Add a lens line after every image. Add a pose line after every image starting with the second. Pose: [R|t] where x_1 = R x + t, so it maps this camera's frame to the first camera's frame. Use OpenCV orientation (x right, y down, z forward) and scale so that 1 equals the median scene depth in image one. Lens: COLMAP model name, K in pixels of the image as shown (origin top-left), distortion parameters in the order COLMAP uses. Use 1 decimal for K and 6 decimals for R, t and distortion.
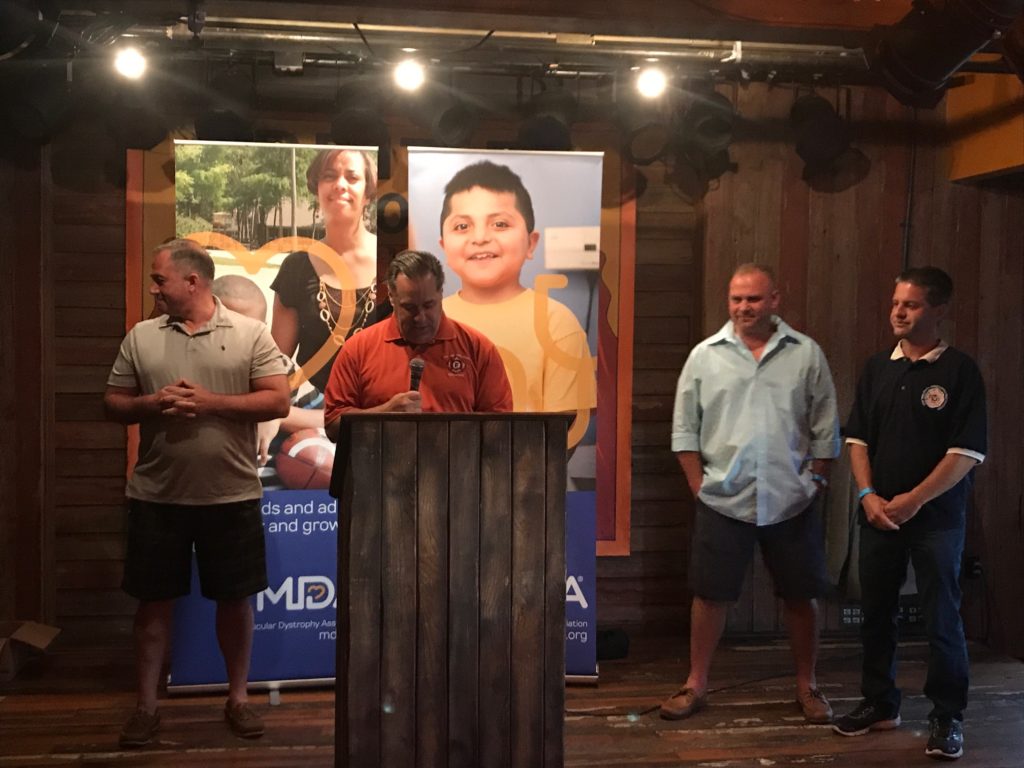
lens RADIAL K [[1228.1, 0, 504.3], [0, 1228.1, 383.1], [0, 0, 1]] dist [0.084588, 0.000000]
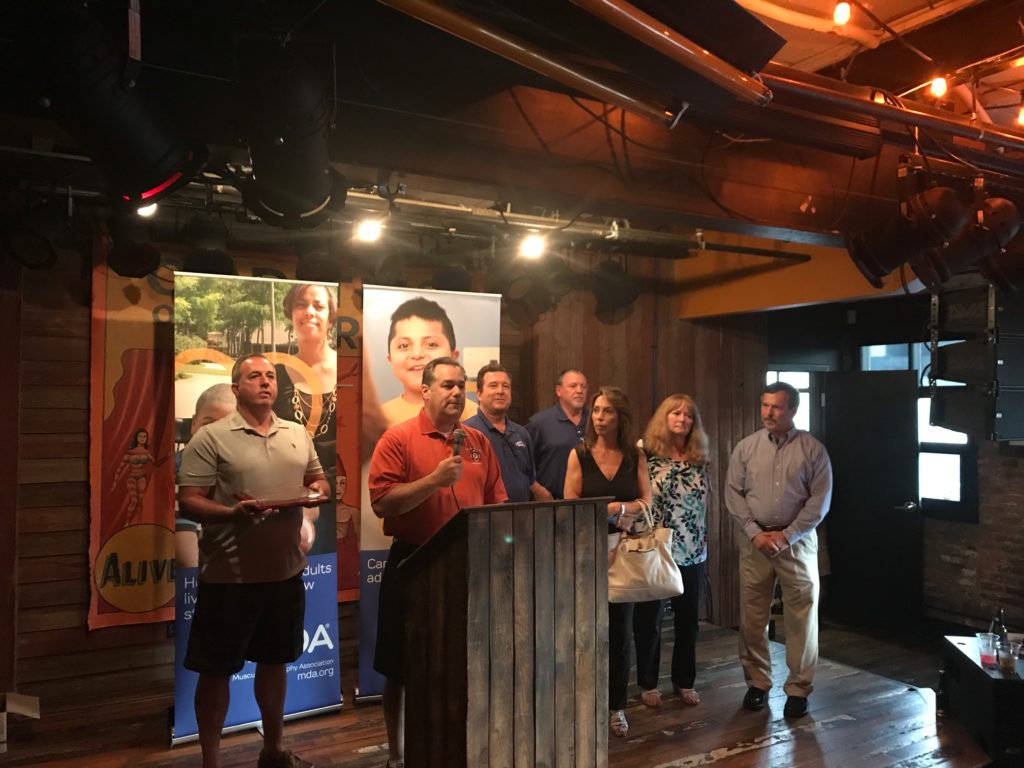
lens RADIAL K [[844.8, 0, 509.9], [0, 844.8, 382.7], [0, 0, 1]] dist [0.028676, -0.006226]
pose [[0.932305, -0.000142, 0.361672, -0.259969], [0.022850, 0.998025, -0.058511, -0.033027], [-0.360949, 0.062814, 0.930468, 0.122906]]
